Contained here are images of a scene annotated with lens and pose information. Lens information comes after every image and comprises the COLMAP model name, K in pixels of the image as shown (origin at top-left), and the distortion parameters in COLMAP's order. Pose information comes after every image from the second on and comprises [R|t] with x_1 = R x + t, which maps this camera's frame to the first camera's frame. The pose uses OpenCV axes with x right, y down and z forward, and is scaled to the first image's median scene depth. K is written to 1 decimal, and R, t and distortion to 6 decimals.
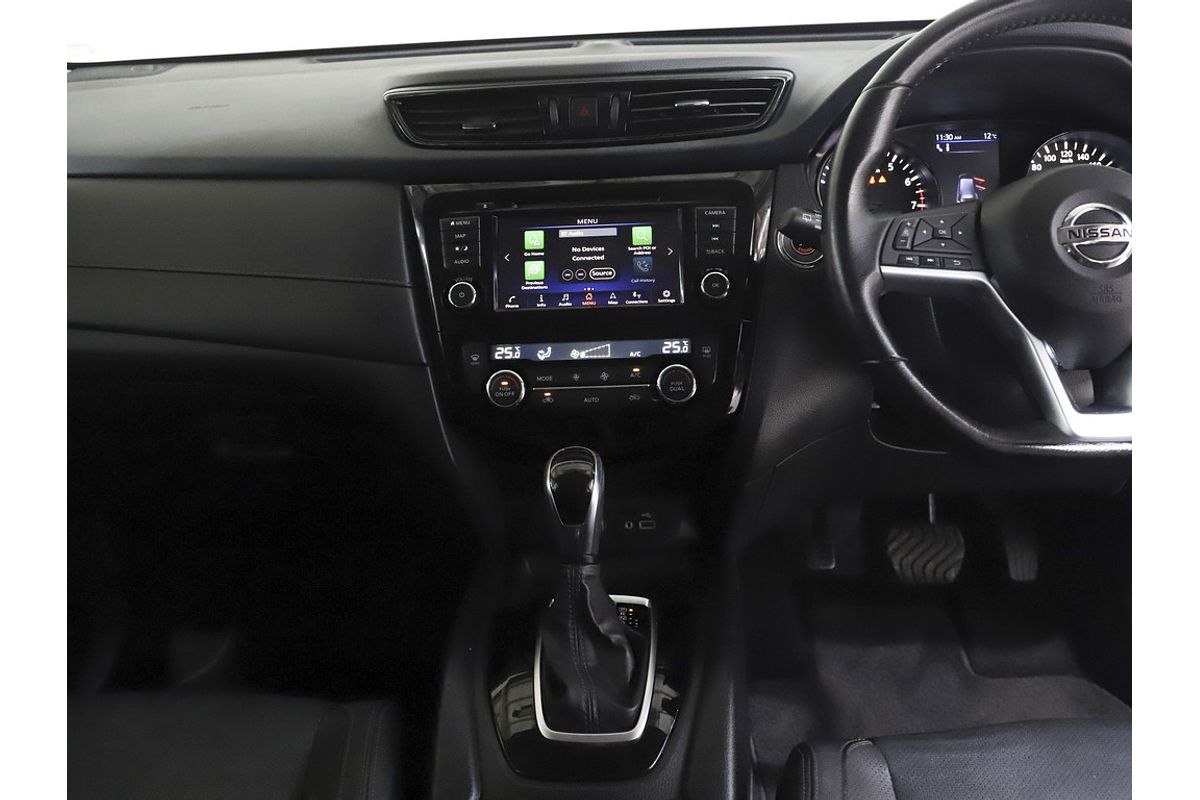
lens RADIAL K [[1100.6, 0, 600.0], [0, 1100.6, 400.0], [0, 0, 1]] dist [-0.012351, 0.002499]
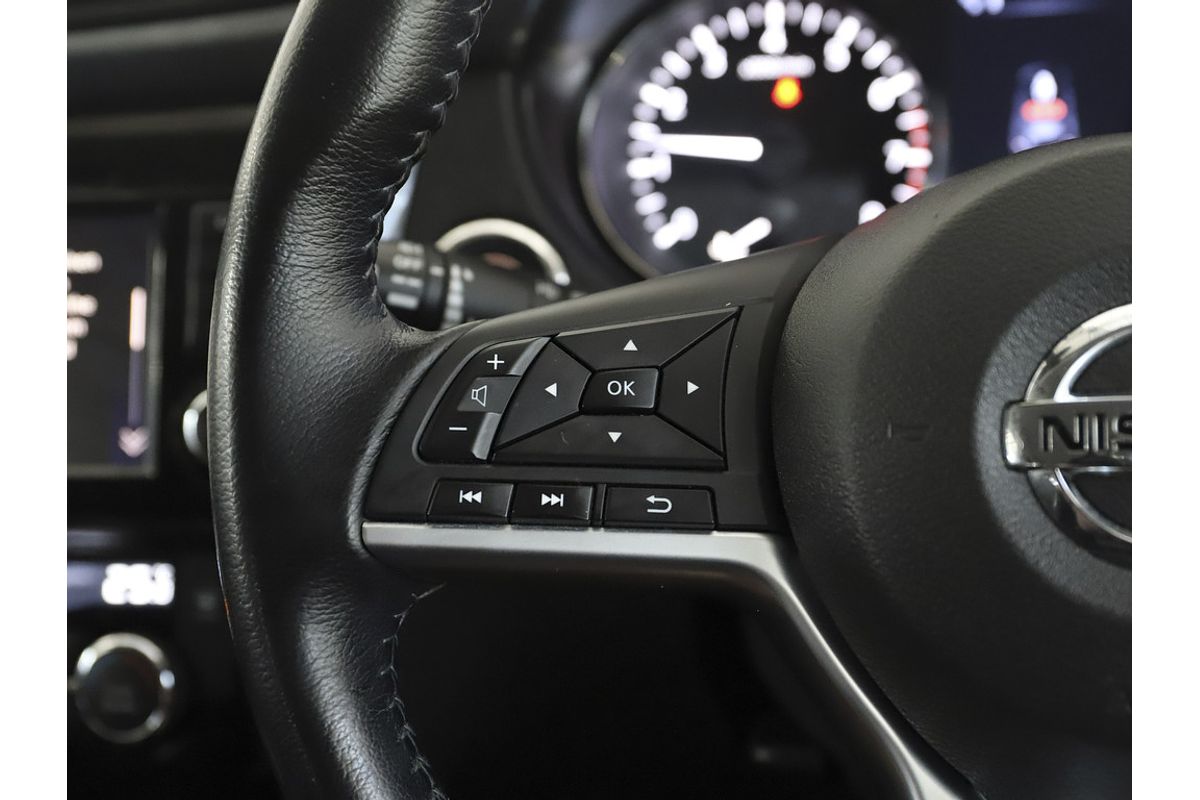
lens RADIAL K [[1564.2, 0, 600.0], [0, 1564.2, 400.0], [0, 0, 1]] dist [0.001496, 0.006560]
pose [[0.983913, 0.015321, -0.177988, 0.313593], [-0.002019, 0.997206, 0.074679, -0.149159], [0.178635, -0.073118, 0.981195, 0.500991]]
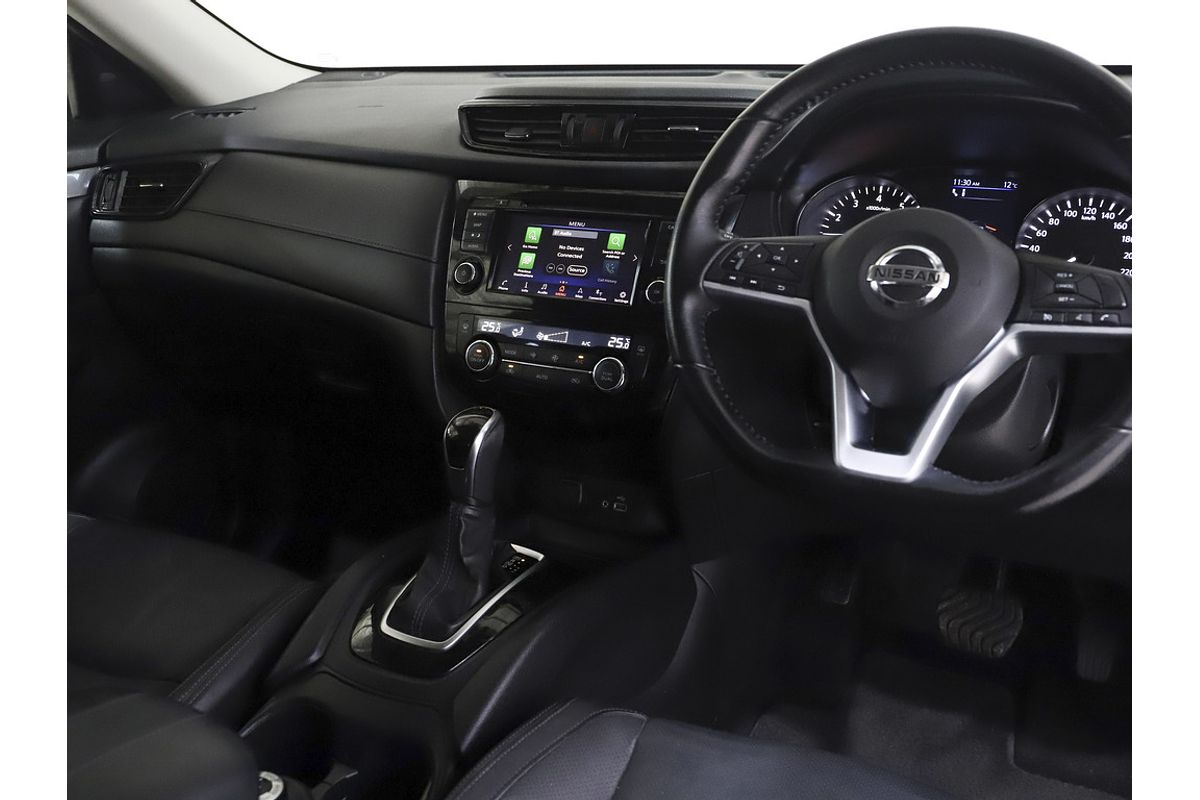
lens RADIAL K [[1137.0, 0, 600.0], [0, 1137.0, 400.0], [0, 0, 1]] dist [0.004199, -0.001507]
pose [[0.899572, 0.166264, -0.403889, 0.518587], [-0.178854, 0.983853, 0.006654, 0.004873], [0.398474, 0.066251, 0.914784, -0.056445]]
